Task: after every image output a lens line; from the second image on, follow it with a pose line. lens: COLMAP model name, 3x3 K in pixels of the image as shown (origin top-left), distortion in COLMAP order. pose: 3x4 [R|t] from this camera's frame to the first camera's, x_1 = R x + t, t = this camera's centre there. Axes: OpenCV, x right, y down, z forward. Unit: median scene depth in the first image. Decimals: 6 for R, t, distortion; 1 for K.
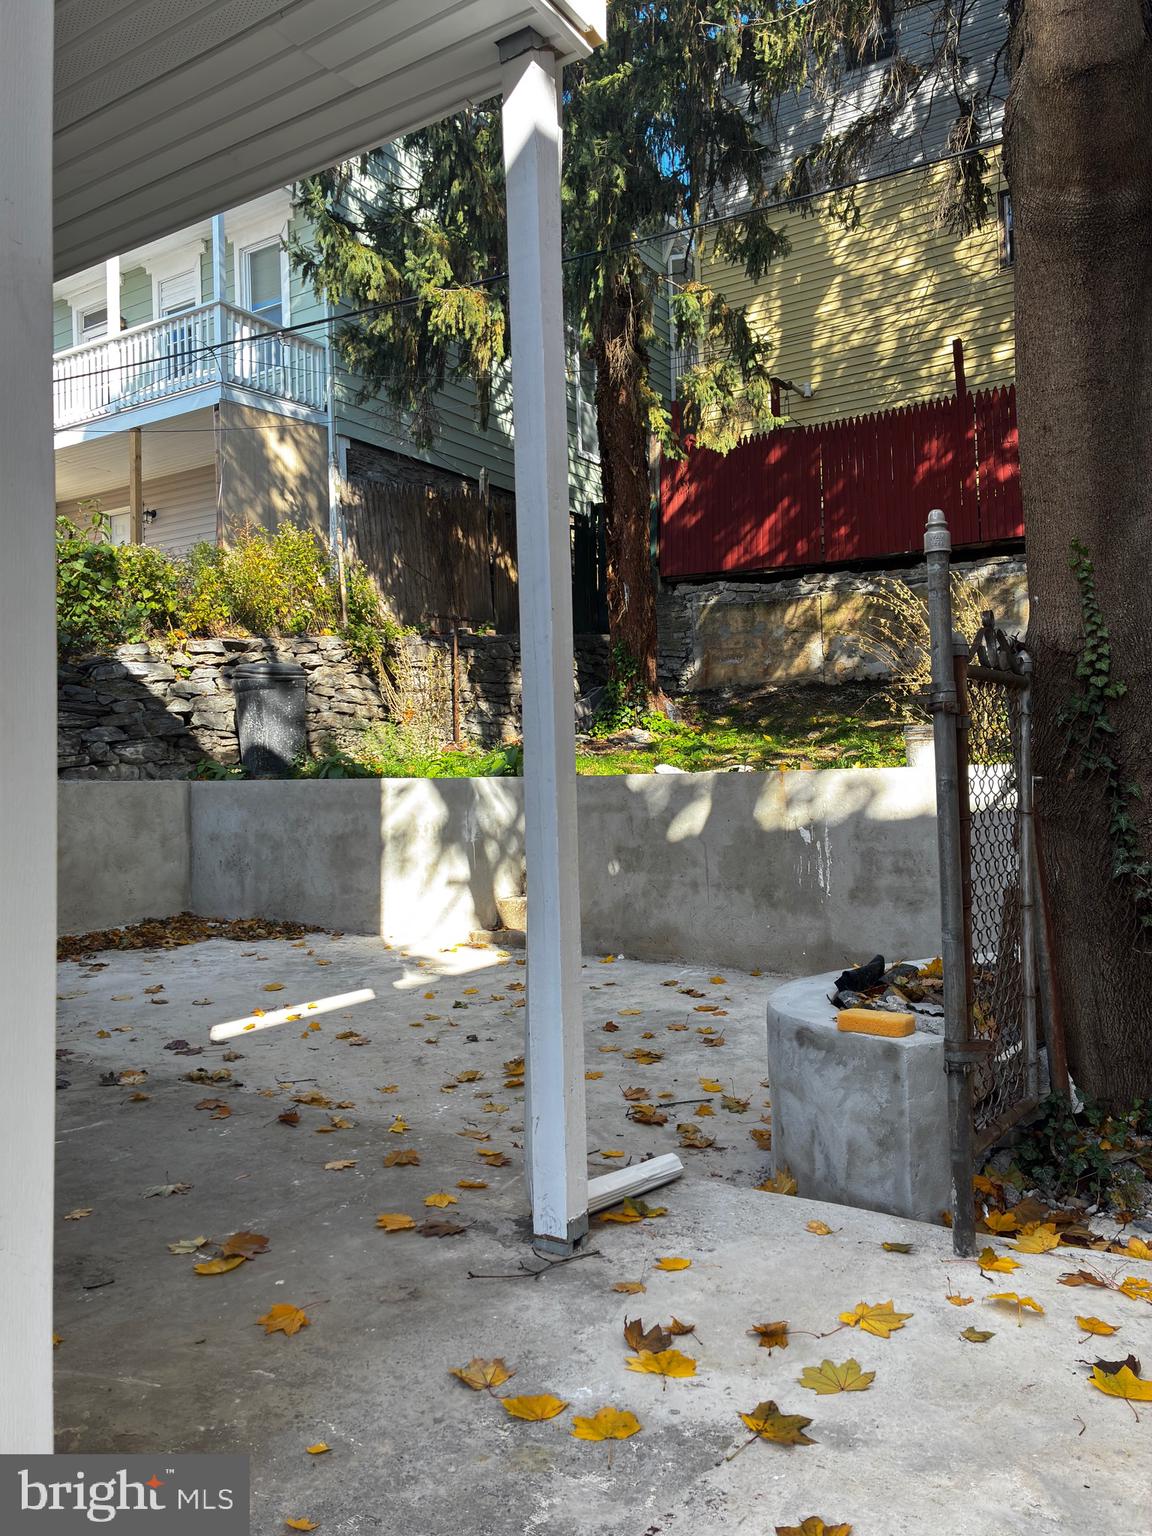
lens RADIAL K [[1169.9, 0, 561.4], [0, 1169.9, 760.0], [0, 0, 1]] dist [0.052758, -0.058228]
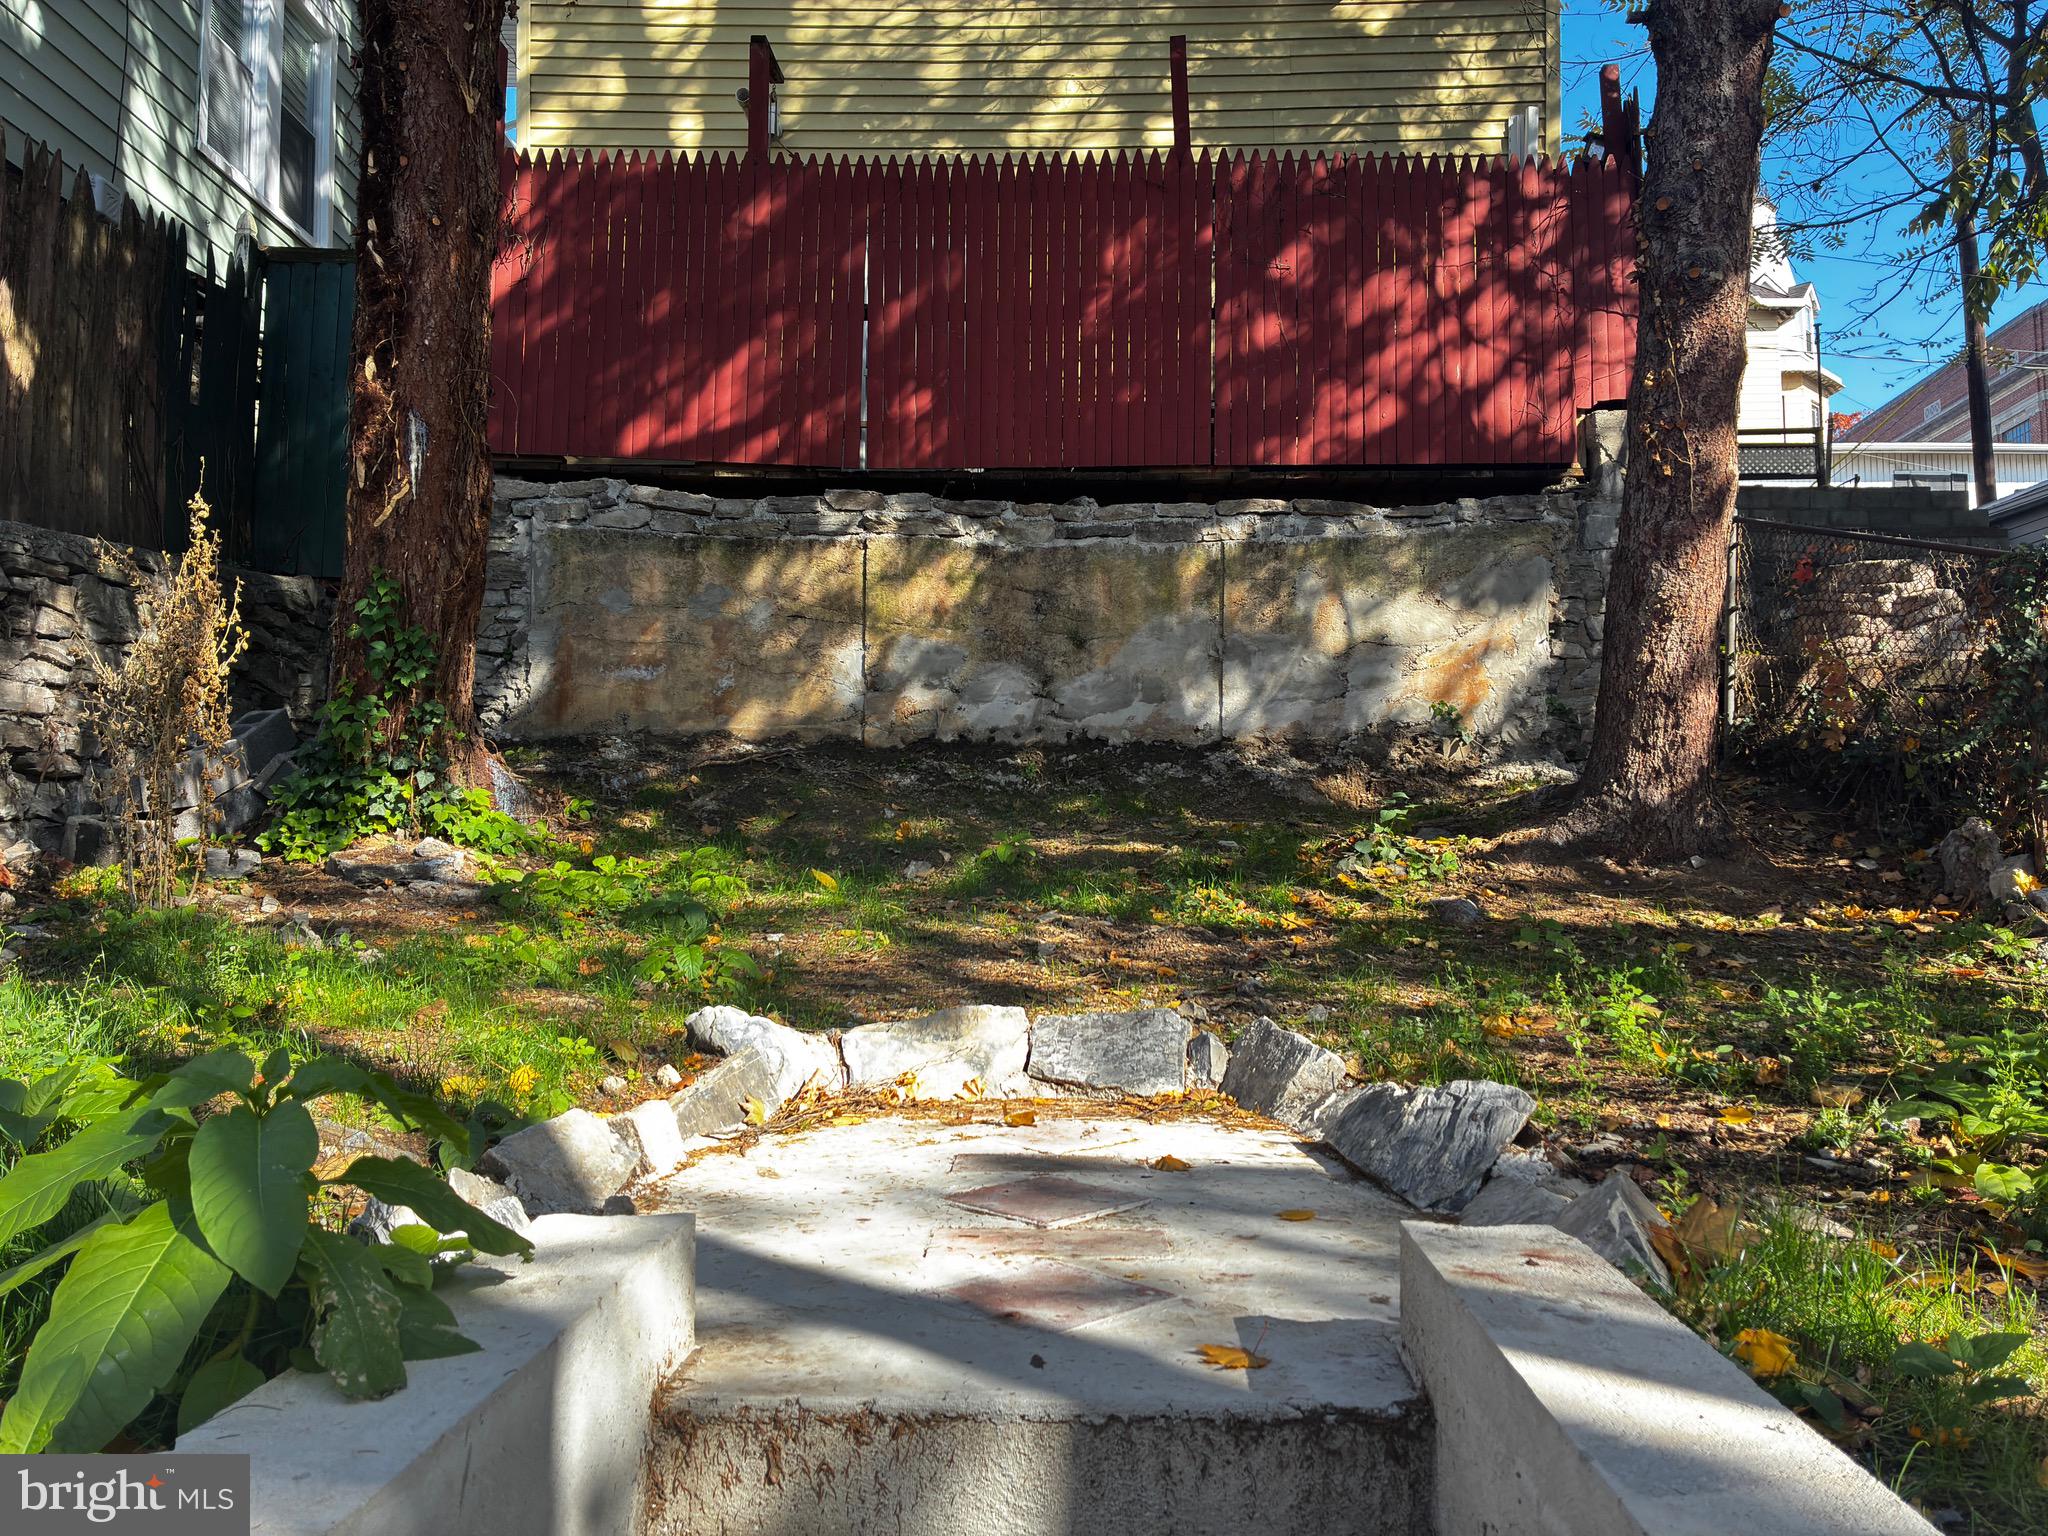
lens RADIAL K [[1559.9, 0, 1020.8], [0, 1559.9, 737.7], [0, 0, 1]] dist [0.052758, -0.058228]
pose [[0.836814, 0.066785, 0.543398, -0.043999], [-0.027614, 0.996417, -0.079937, -0.025026], [-0.546790, 0.051887, 0.835660, 0.537404]]
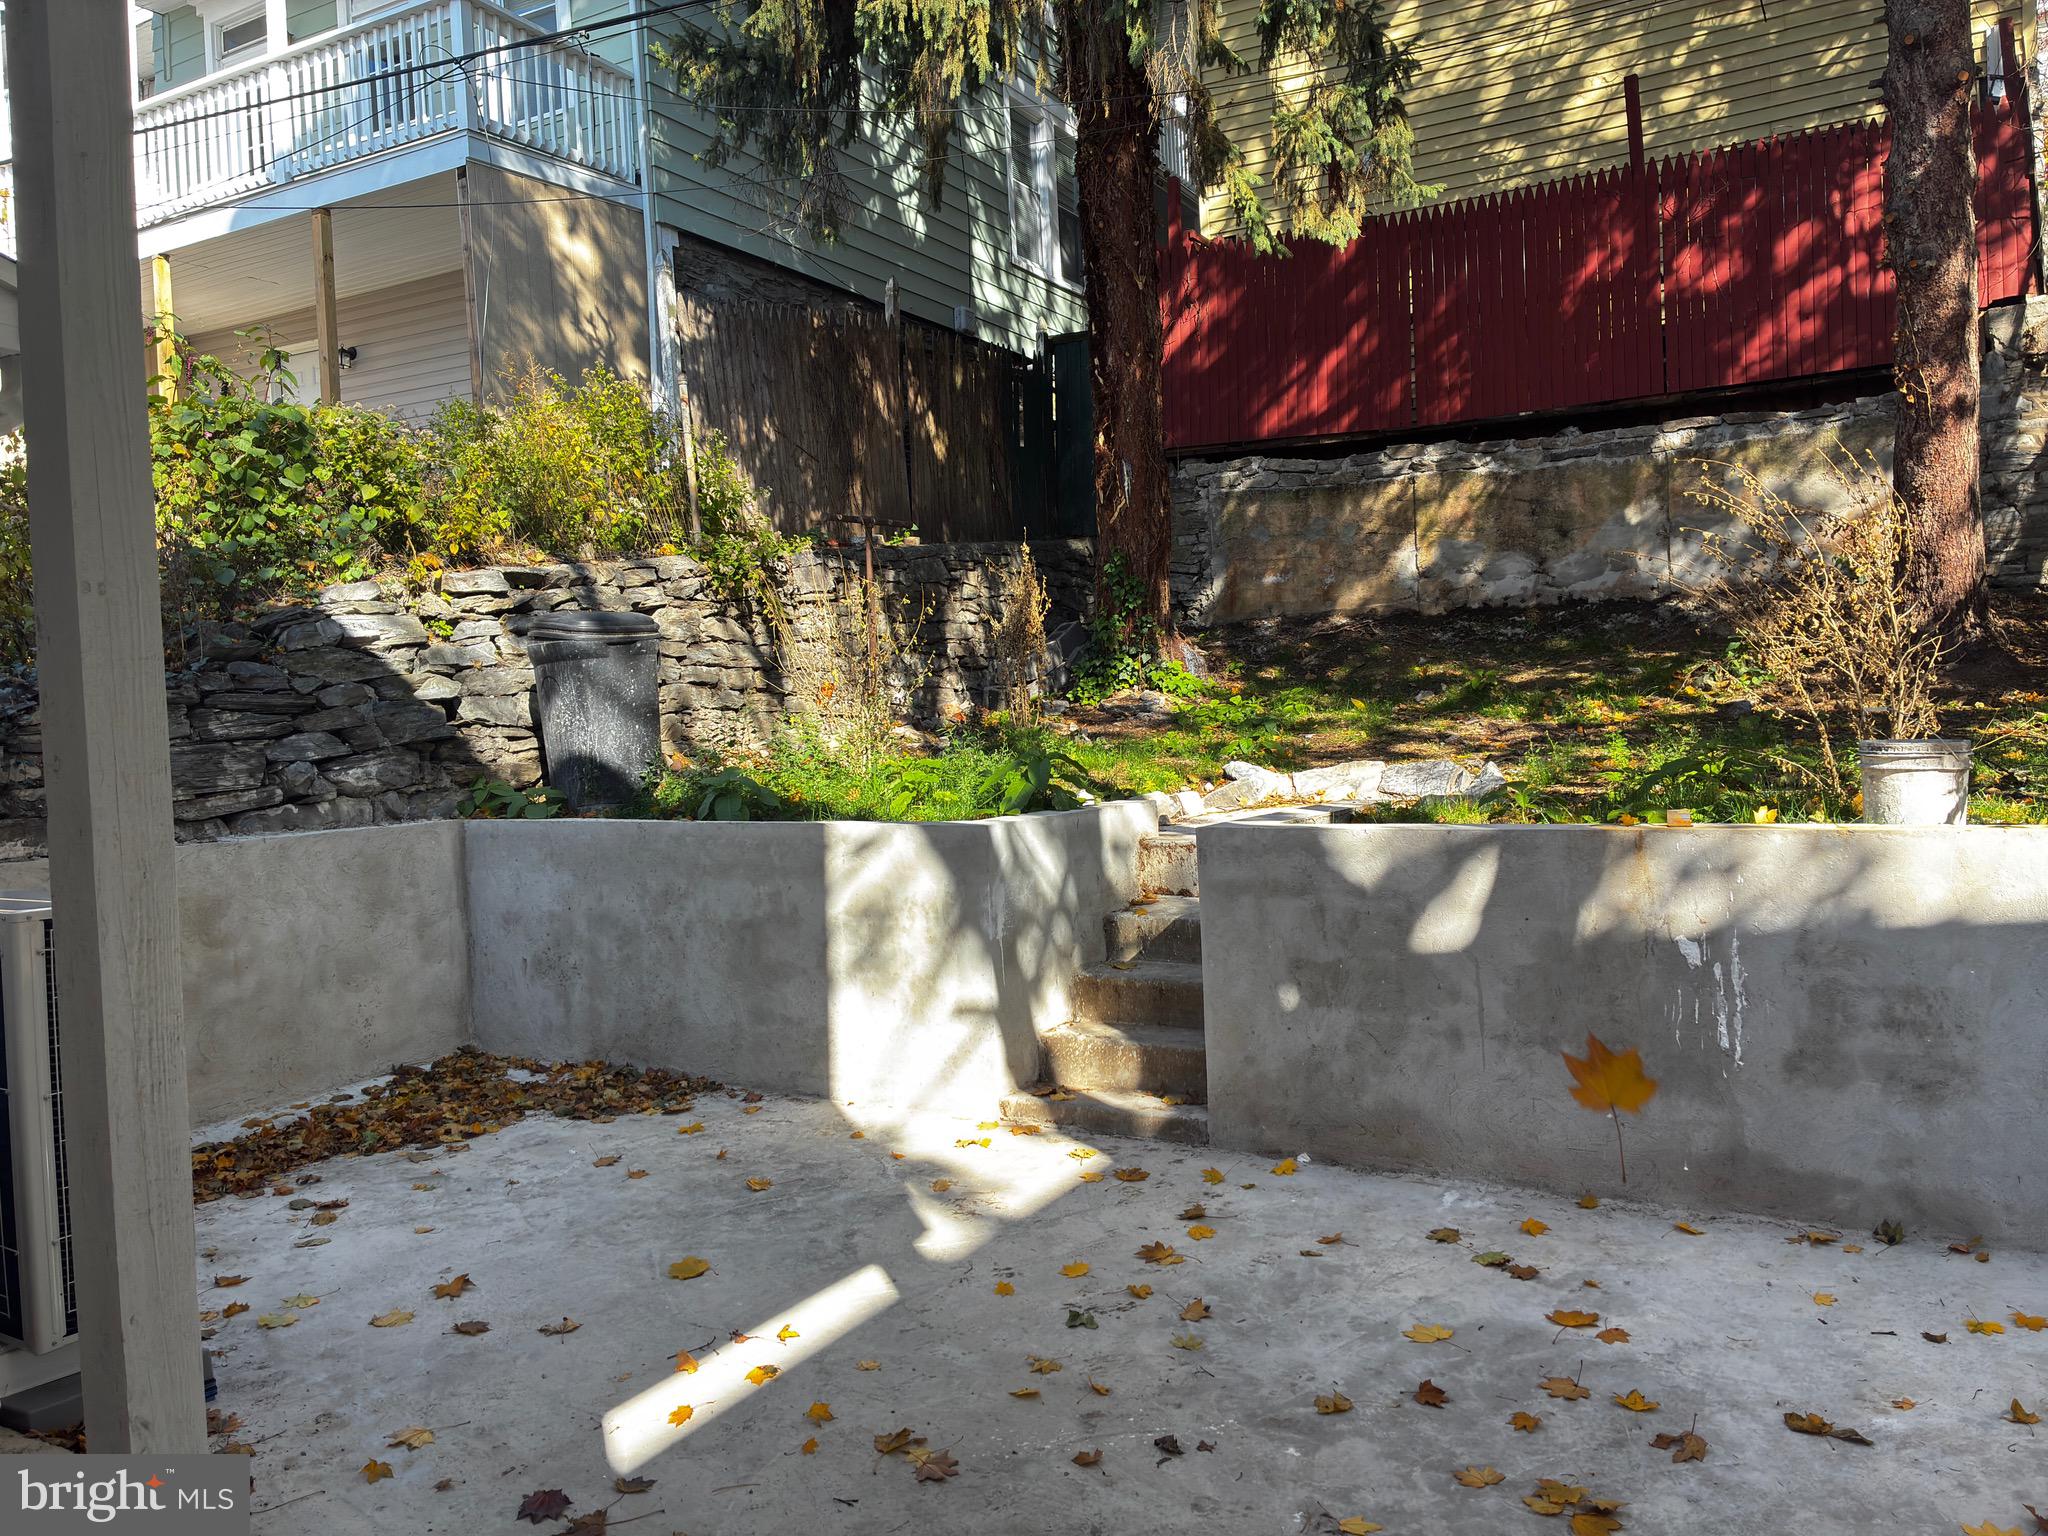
lens RADIAL K [[1559.9, 0, 1032.0], [0, 1559.9, 776.3], [0, 0, 1]] dist [0.052758, -0.058228]
pose [[0.996555, -0.023573, 0.079518, -0.070672], [0.019162, 0.998259, 0.055788, -0.029626], [-0.080694, -0.054072, 0.995271, 0.152716]]
